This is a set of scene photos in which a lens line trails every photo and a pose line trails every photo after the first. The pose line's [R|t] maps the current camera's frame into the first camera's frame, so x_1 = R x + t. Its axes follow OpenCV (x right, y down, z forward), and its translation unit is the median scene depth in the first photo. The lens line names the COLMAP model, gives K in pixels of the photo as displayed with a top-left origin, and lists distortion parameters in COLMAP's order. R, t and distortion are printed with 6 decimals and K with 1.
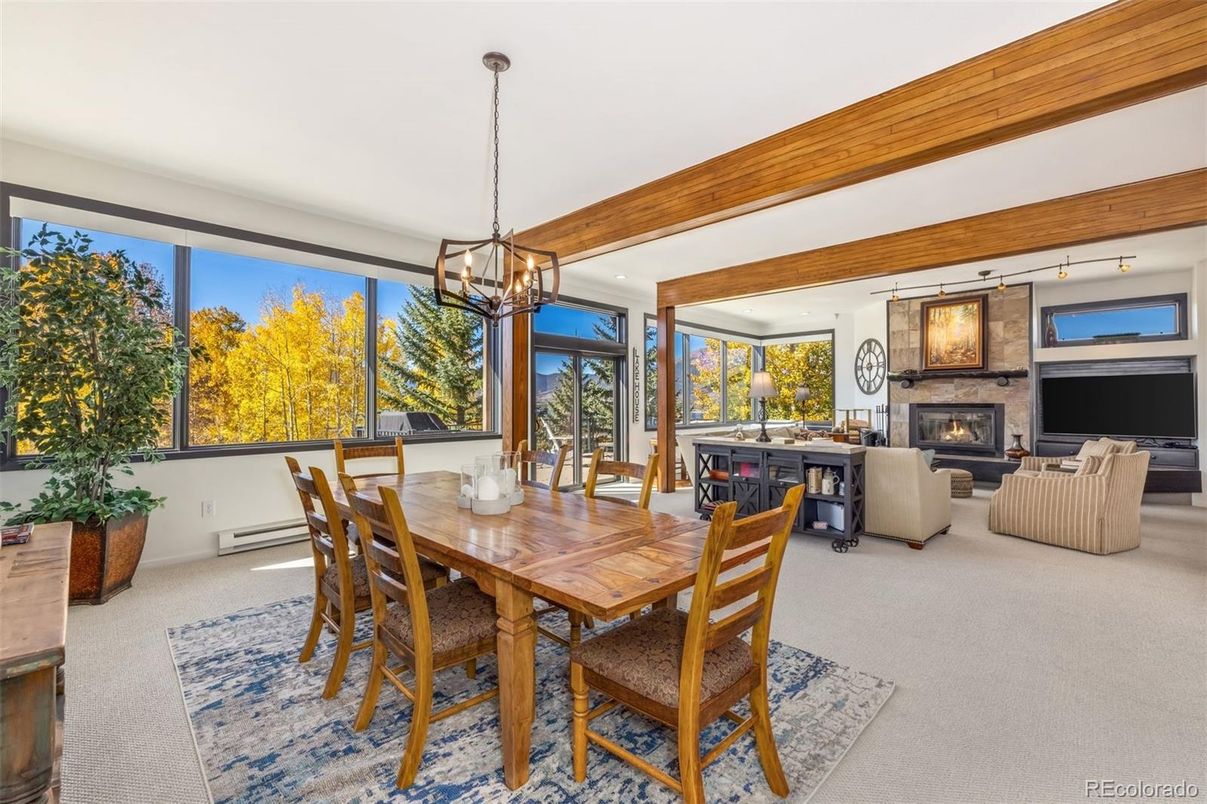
lens RADIAL K [[510.0, 0, 603.5], [0, 510.0, 398.1], [0, 0, 1]] dist [0.000073, 0.000117]
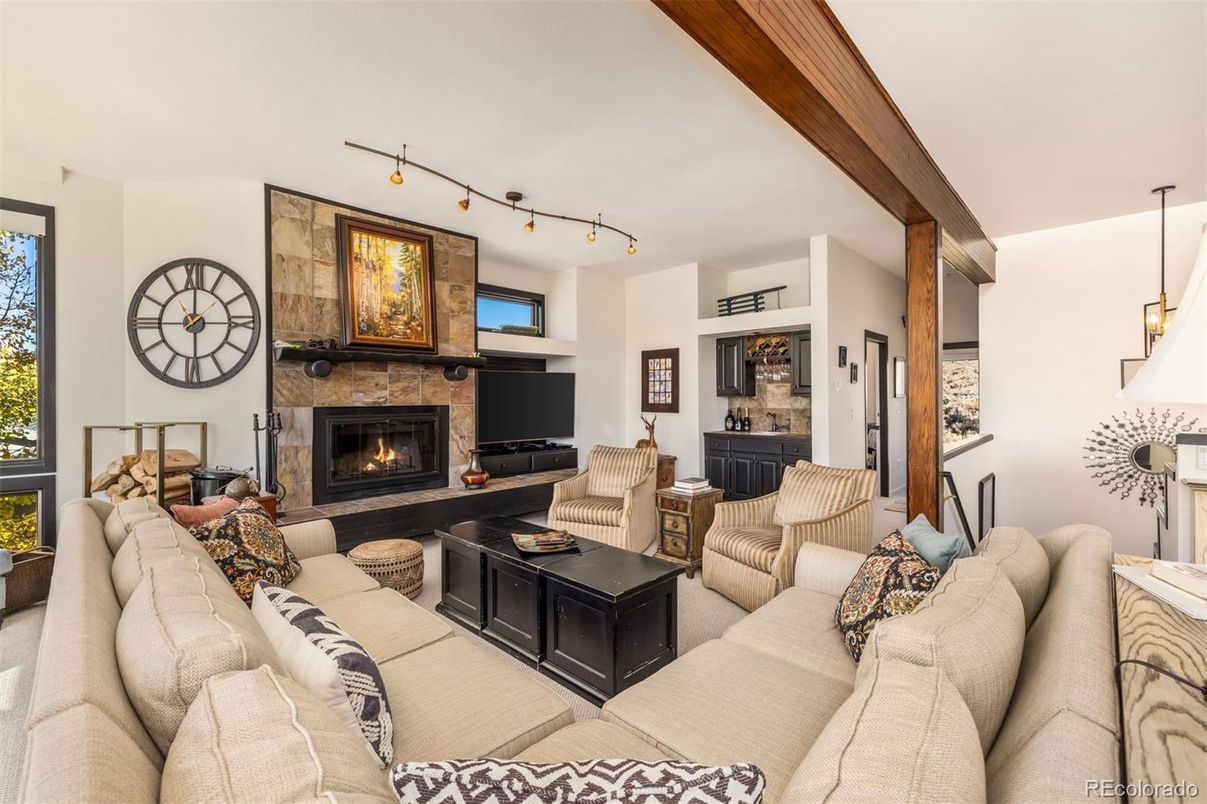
lens RADIAL K [[510.0, 0, 597.4], [0, 510.0, 394.9], [0, 0, 1]] dist [0.000073, 0.000117]
pose [[-0.003345, 0.008941, 0.999954, 0.108467], [-0.004498, 0.999950, -0.008956, 0.001328], [-0.999984, -0.004527, -0.003305, 0.778289]]
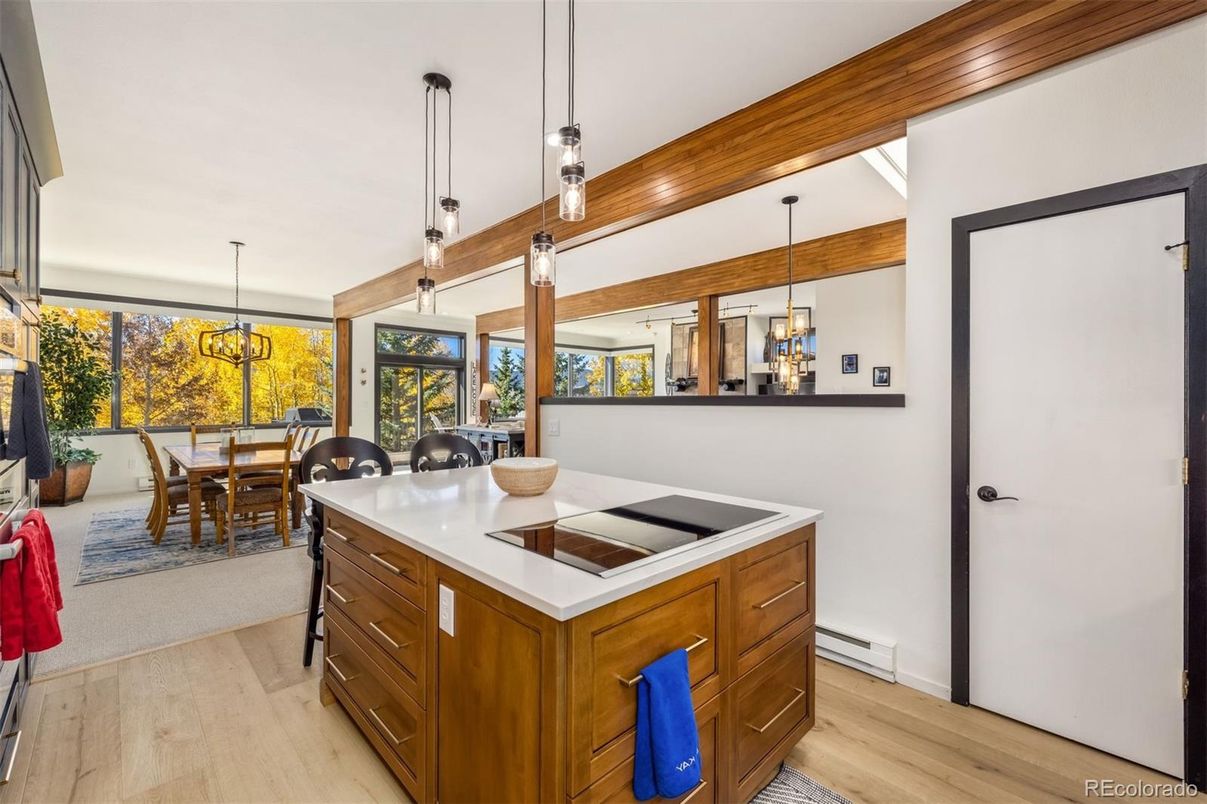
lens RADIAL K [[510.0, 0, 597.2], [0, 510.0, 401.3], [0, 0, 1]] dist [0.000073, 0.000117]
pose [[0.999729, 0.003441, -0.023028, 0.439014], [-0.003160, 0.999920, 0.012251, -0.010459], [0.023068, -0.012175, 0.999660, -0.359608]]
